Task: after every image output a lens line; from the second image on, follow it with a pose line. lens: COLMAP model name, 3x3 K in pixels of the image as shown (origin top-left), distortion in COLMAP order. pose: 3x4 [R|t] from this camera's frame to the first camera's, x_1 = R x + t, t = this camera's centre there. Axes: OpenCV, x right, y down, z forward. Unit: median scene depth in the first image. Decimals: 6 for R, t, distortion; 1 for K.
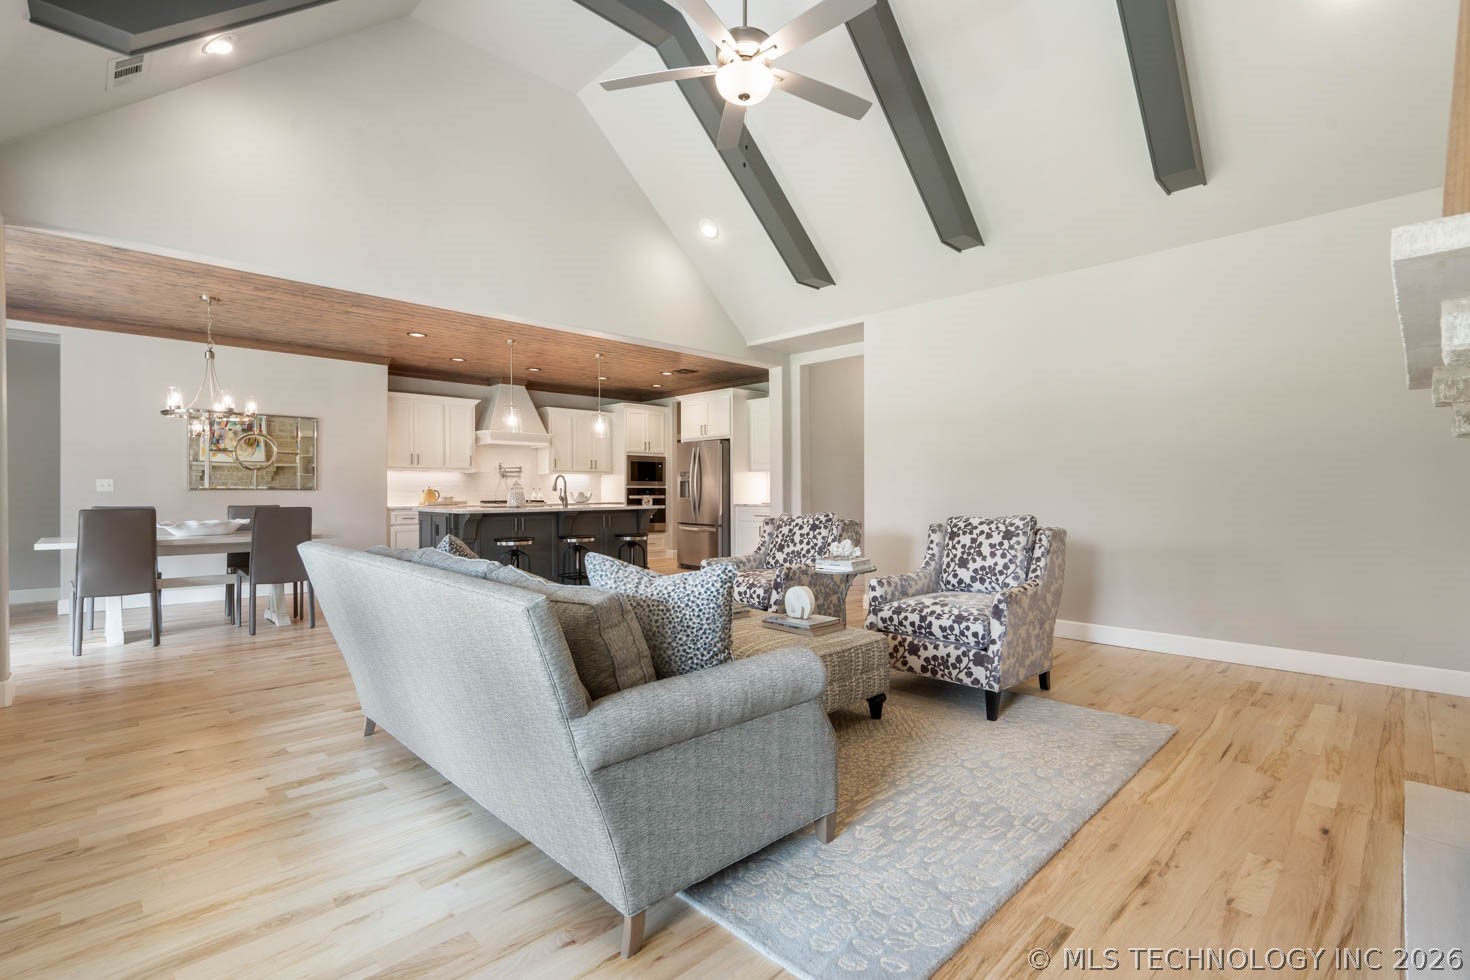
lens RADIAL K [[671.9, 0, 733.8], [0, 671.9, 488.9], [0, 0, 1]] dist [-0.002642, 0.002078]
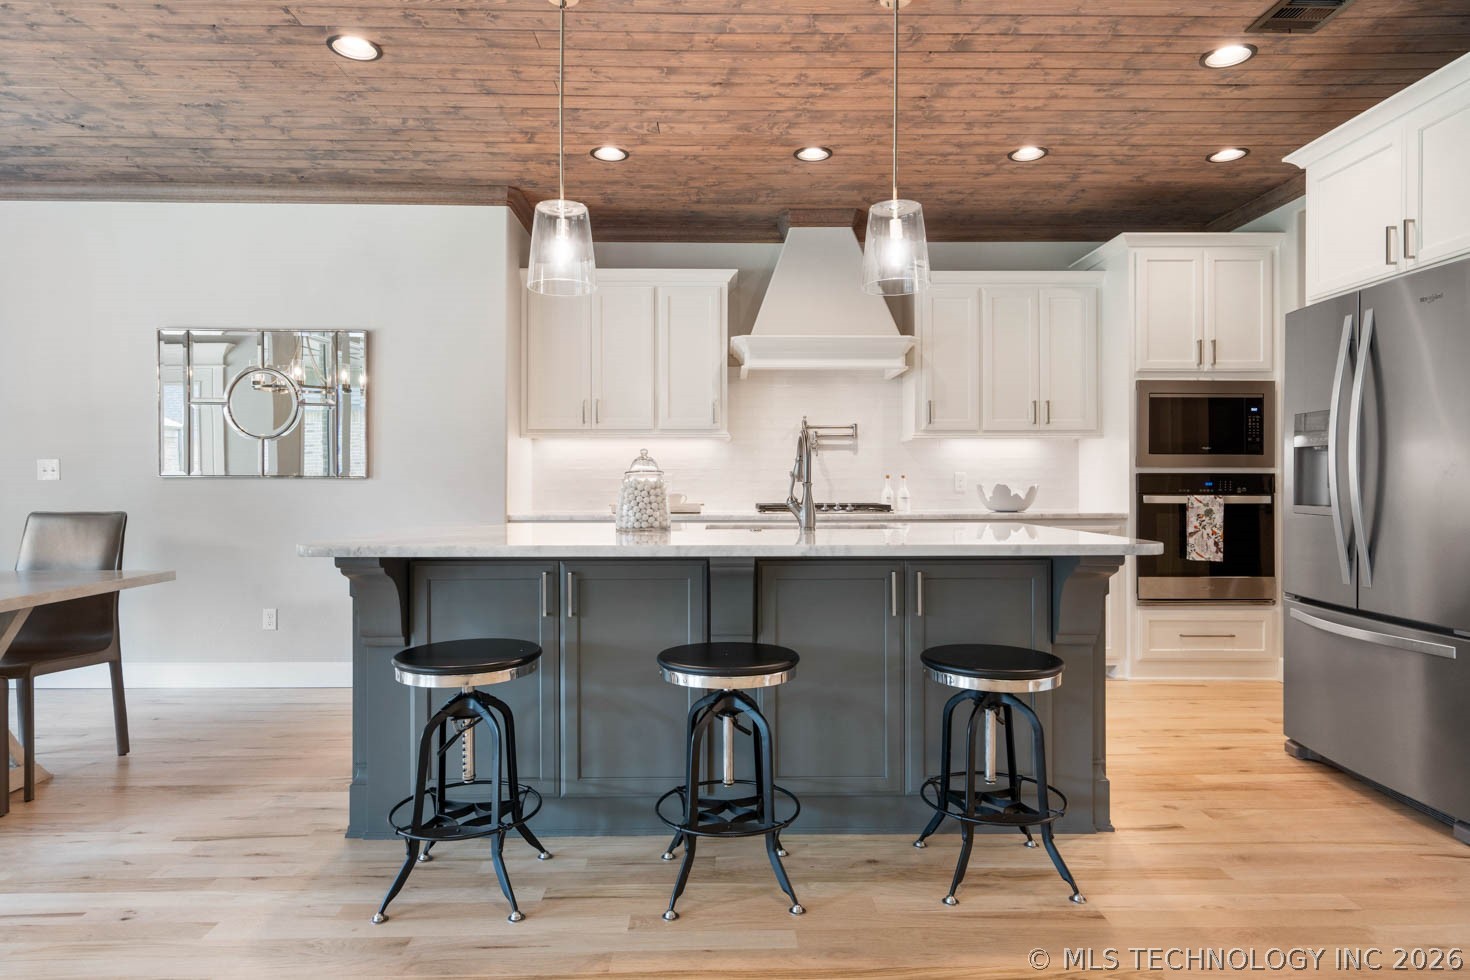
lens RADIAL K [[844.3, 0, 734.5], [0, 844.3, 481.9], [0, 0, 1]] dist [0.005238, 0.000499]
pose [[0.727532, 0.003761, -0.686063, -0.008453], [-0.000058, 0.999985, 0.005420, 0.000609], [0.686074, -0.003904, 0.727522, 0.533677]]
